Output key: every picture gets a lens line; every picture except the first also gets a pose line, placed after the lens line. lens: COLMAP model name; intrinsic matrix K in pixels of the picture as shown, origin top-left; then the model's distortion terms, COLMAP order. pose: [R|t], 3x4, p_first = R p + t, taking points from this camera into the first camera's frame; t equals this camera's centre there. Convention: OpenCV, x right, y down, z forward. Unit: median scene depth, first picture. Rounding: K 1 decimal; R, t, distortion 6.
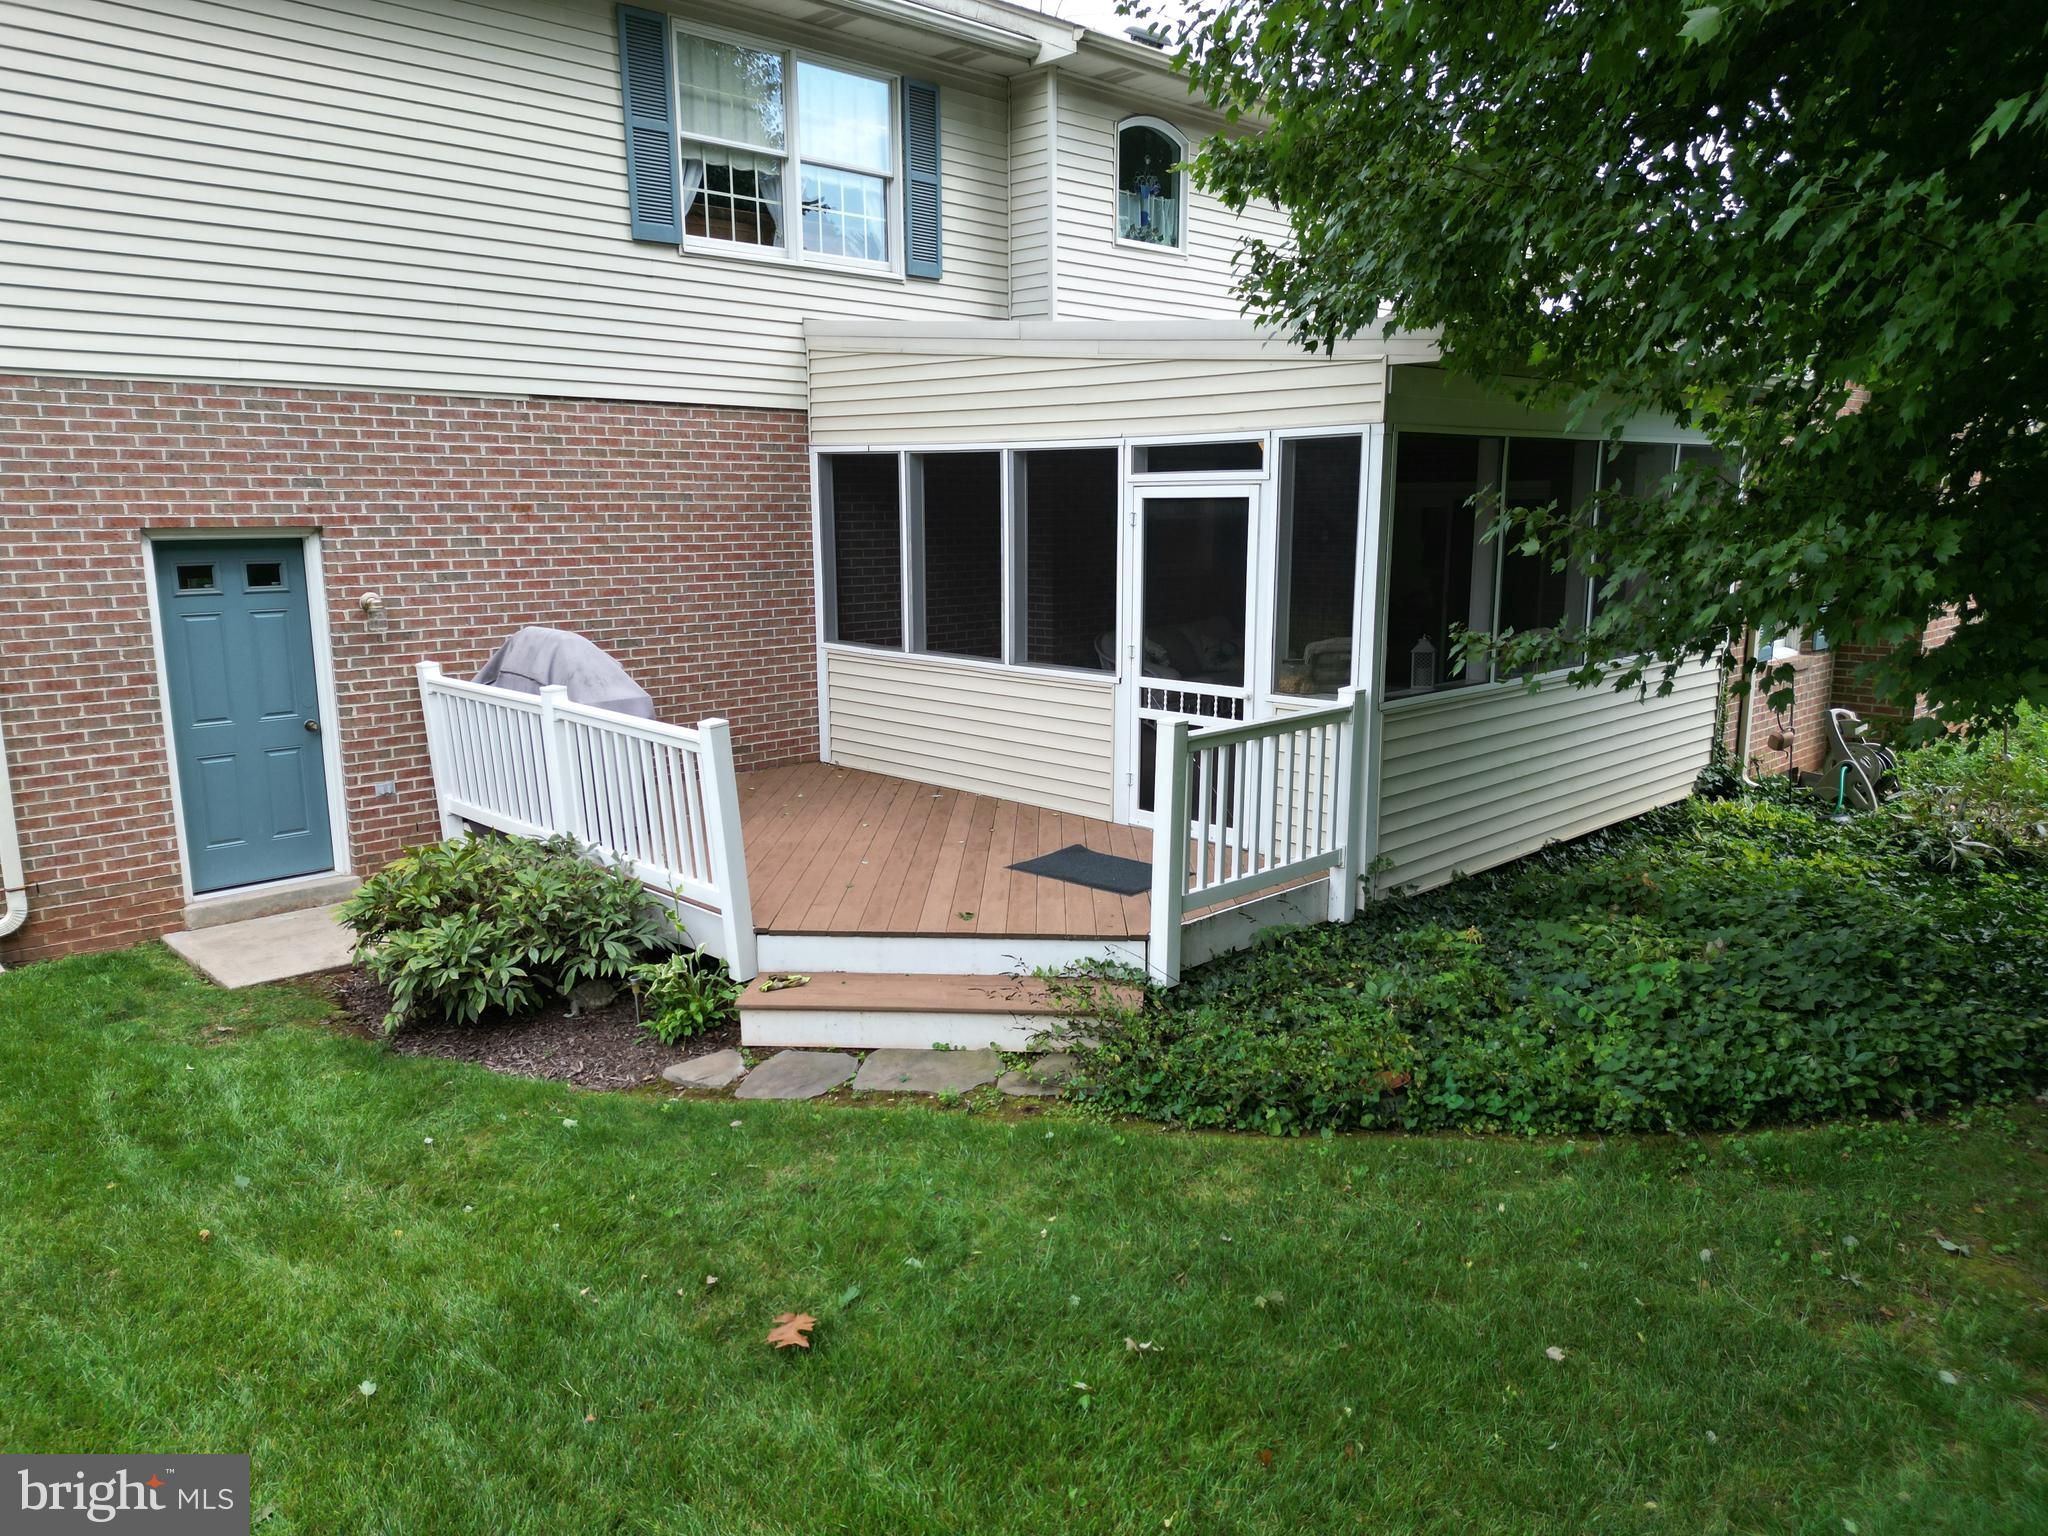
lens RADIAL K [[1429.4, 0, 1036.0], [0, 1429.4, 773.1], [0, 0, 1]] dist [0.020491, -0.014798]
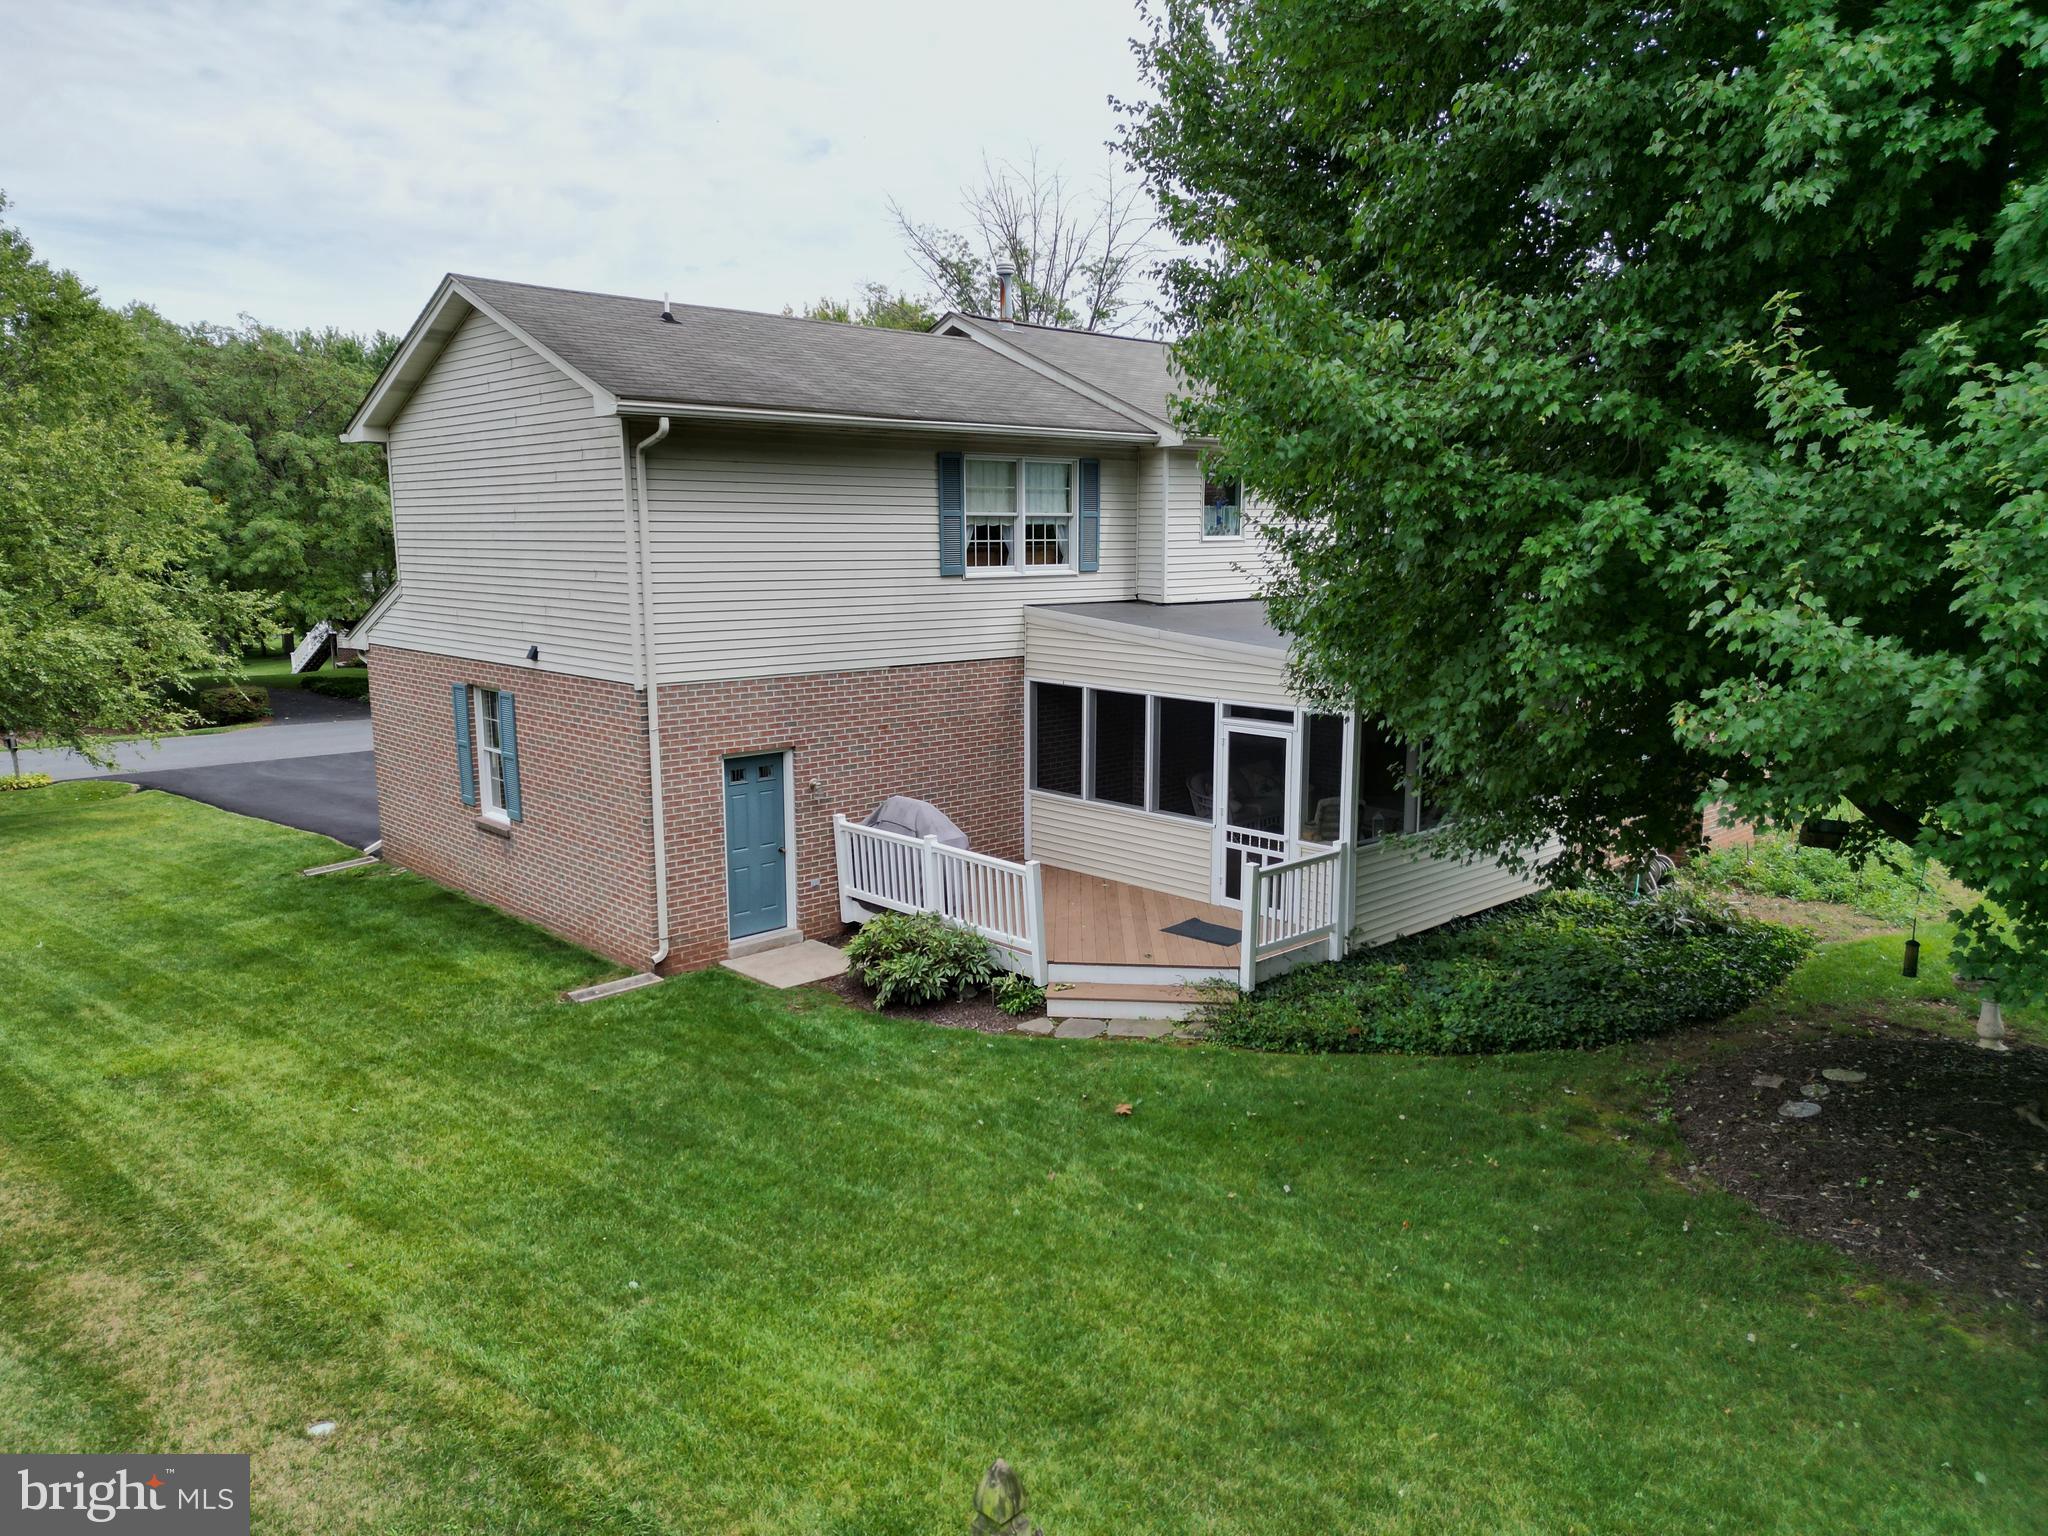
lens RADIAL K [[1429.4, 0, 1013.7], [0, 1429.4, 760.8], [0, 0, 1]] dist [0.020491, -0.014798]
pose [[0.999482, 0.004600, -0.031851, -0.161604], [-0.005607, 0.999485, -0.031592, -0.102797], [0.031689, 0.031754, 0.998993, -0.959884]]
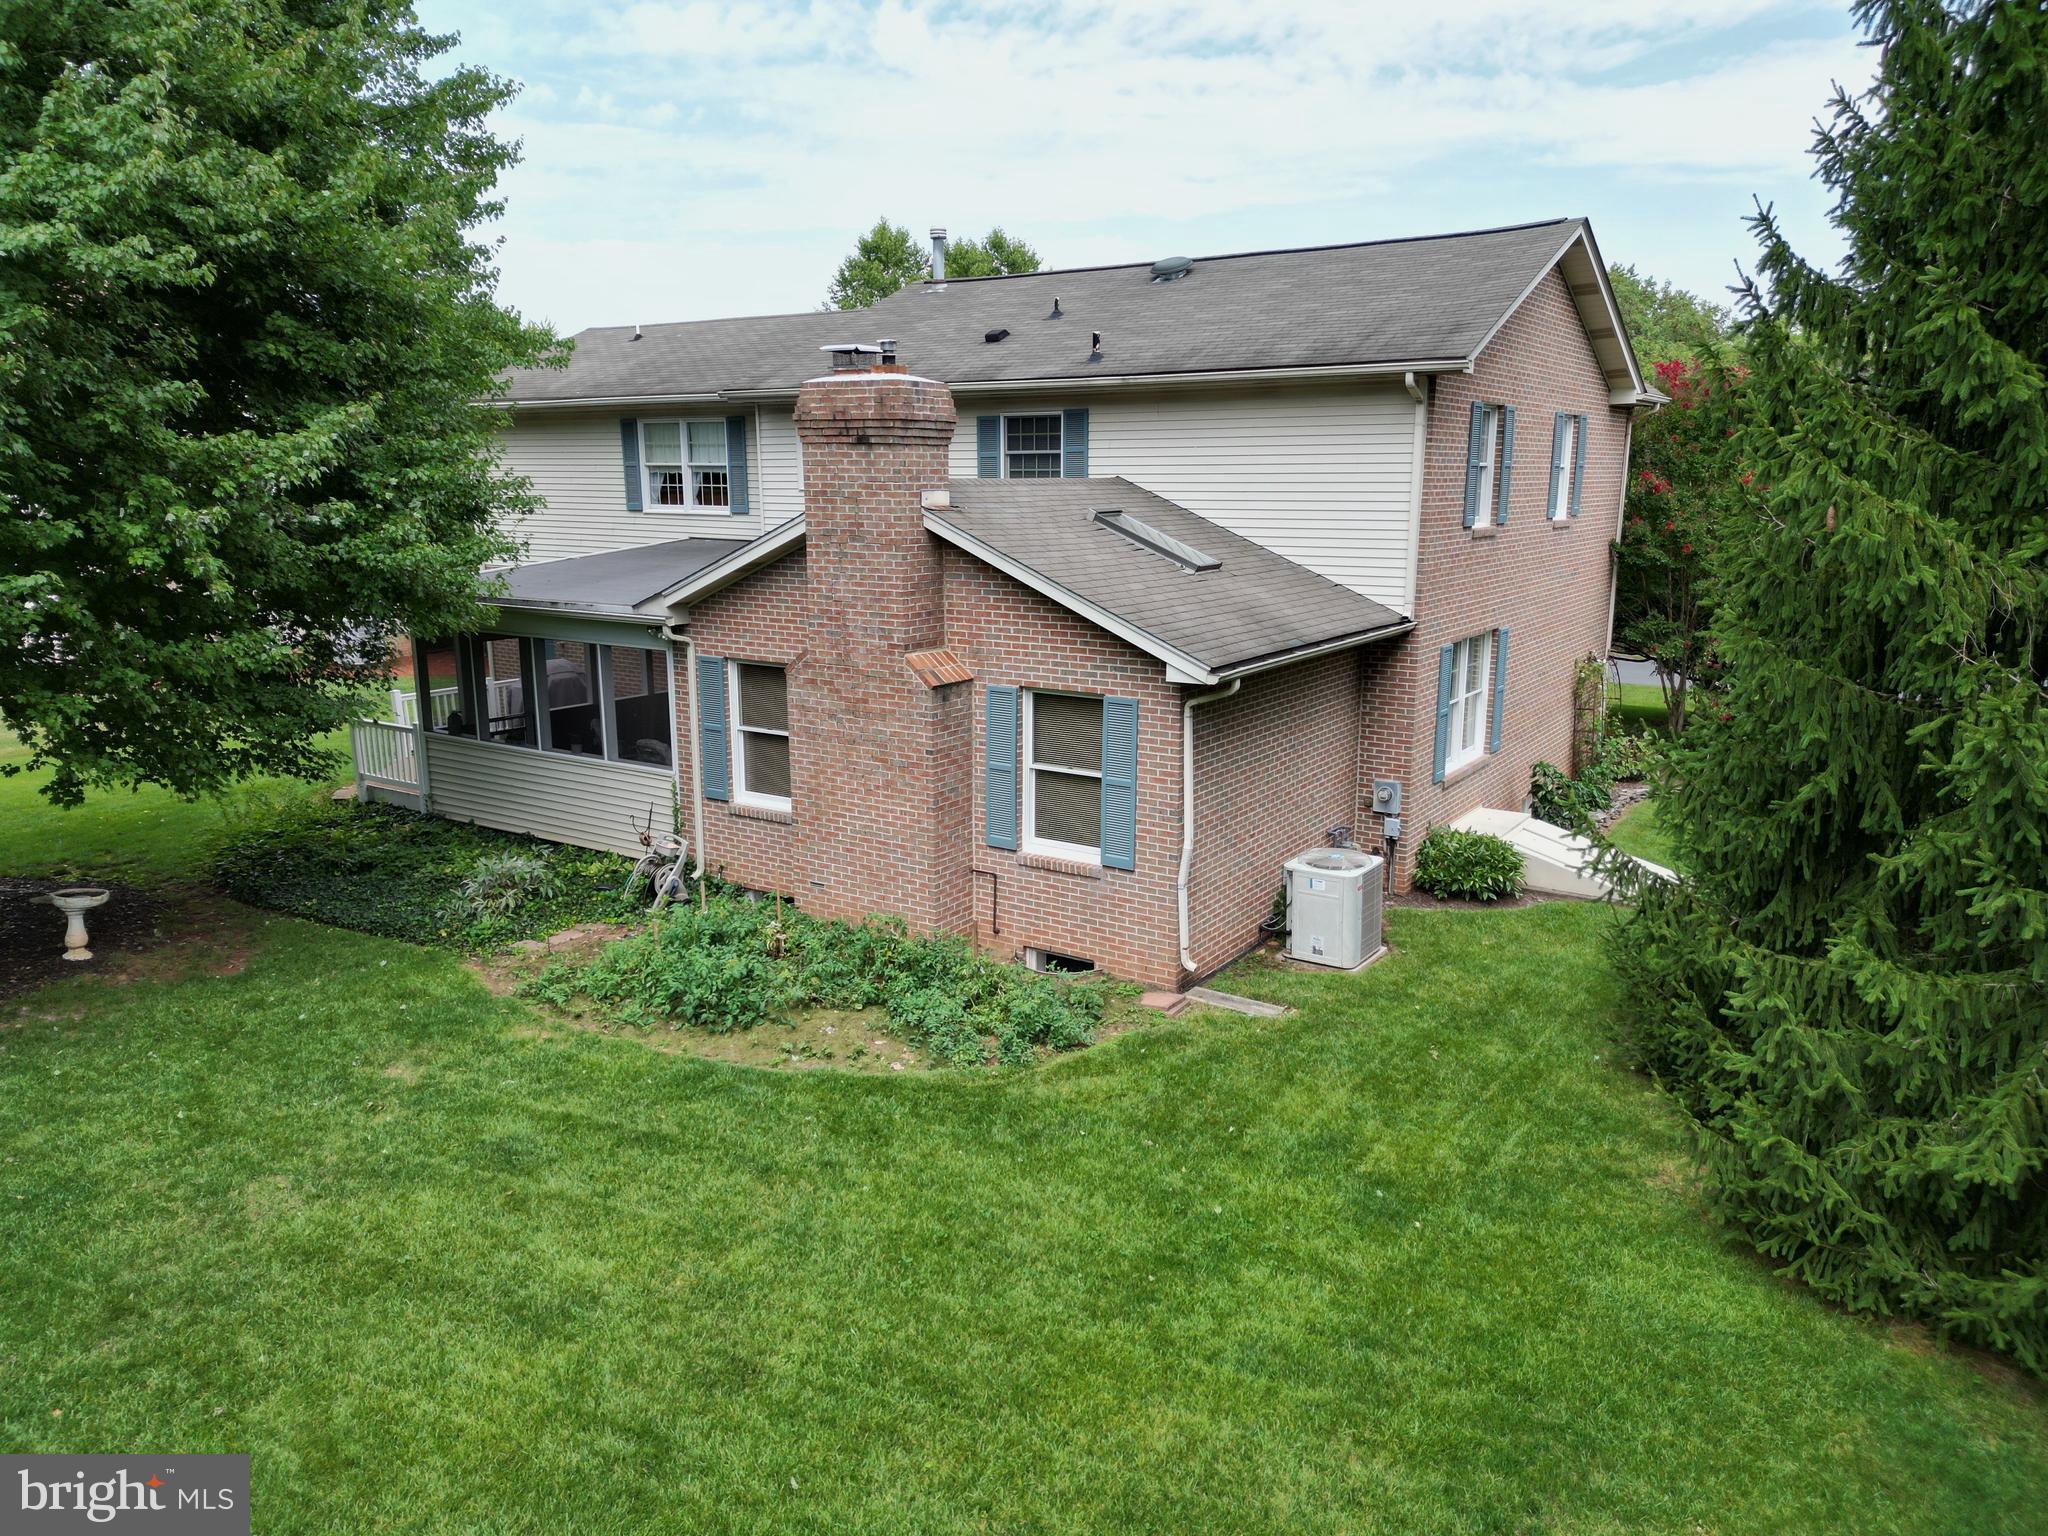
lens RADIAL K [[1429.4, 0, 1022.8], [0, 1429.4, 767.8], [0, 0, 1]] dist [0.020491, -0.014798]
pose [[0.195148, 0.212242, -0.957534, 2.816834], [-0.179137, 0.967594, 0.177964, -0.617204], [0.964276, 0.136800, 0.226844, 1.417455]]
